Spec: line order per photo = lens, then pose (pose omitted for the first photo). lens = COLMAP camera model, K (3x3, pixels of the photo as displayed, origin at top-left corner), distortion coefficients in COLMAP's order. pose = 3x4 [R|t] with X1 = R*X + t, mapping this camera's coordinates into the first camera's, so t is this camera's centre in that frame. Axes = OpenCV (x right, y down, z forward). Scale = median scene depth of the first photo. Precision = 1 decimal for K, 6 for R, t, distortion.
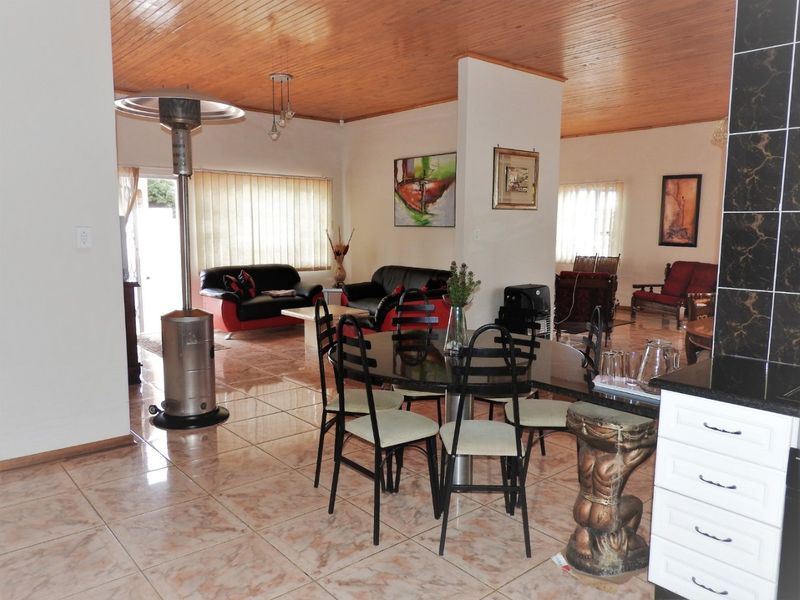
lens RADIAL K [[609.9, 0, 396.5], [0, 609.9, 296.4], [0, 0, 1]] dist [0.002814, -0.003649]
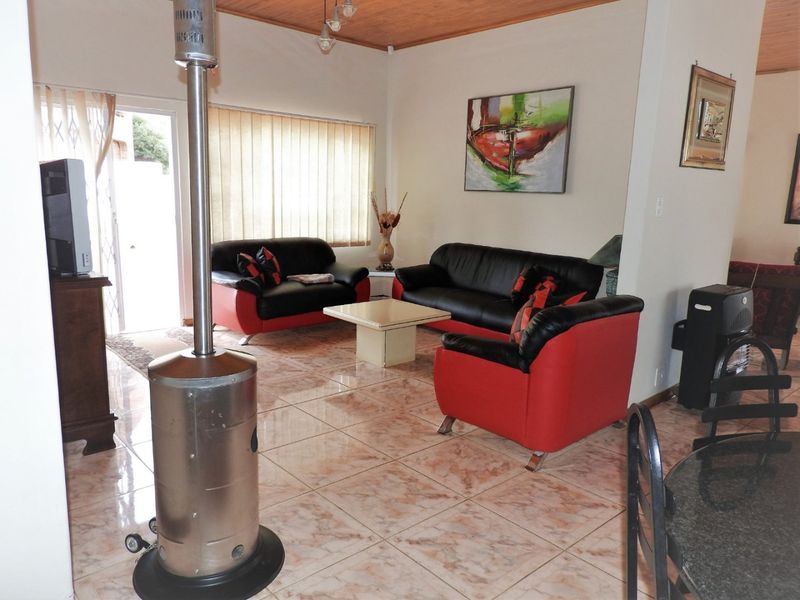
lens RADIAL K [[609.9, 0, 401.9], [0, 609.9, 304.2], [0, 0, 1]] dist [0.002814, -0.003649]
pose [[0.999472, 0.020859, 0.024916, -0.099947], [-0.022526, 0.997388, 0.068628, -0.027099], [-0.023419, -0.069153, 0.997331, 0.259935]]
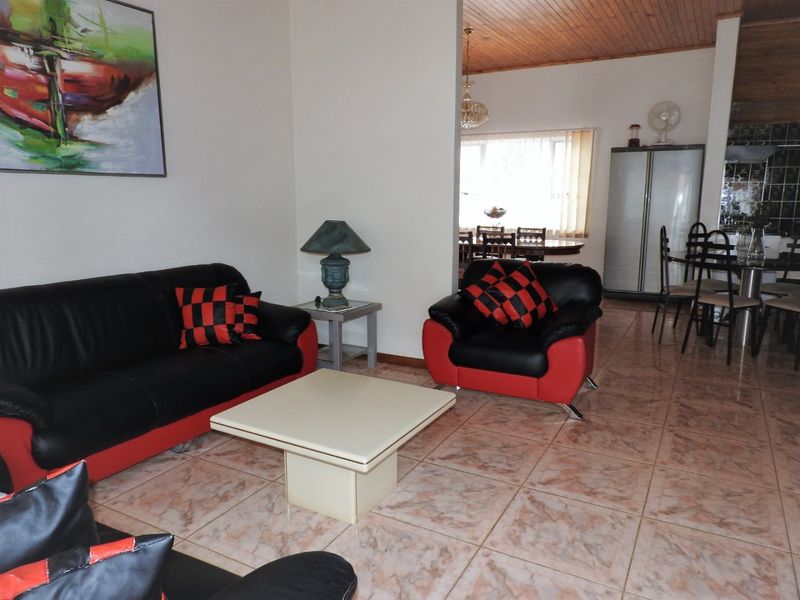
lens RADIAL K [[570.6, 0, 403.5], [0, 570.6, 297.9], [0, 0, 1]] dist [0.004698, 0.002897]
pose [[-0.363689, -0.172691, 0.915373, -0.371890], [0.105287, 0.968748, 0.224592, -0.095046], [-0.925551, 0.178059, -0.334141, 0.921958]]
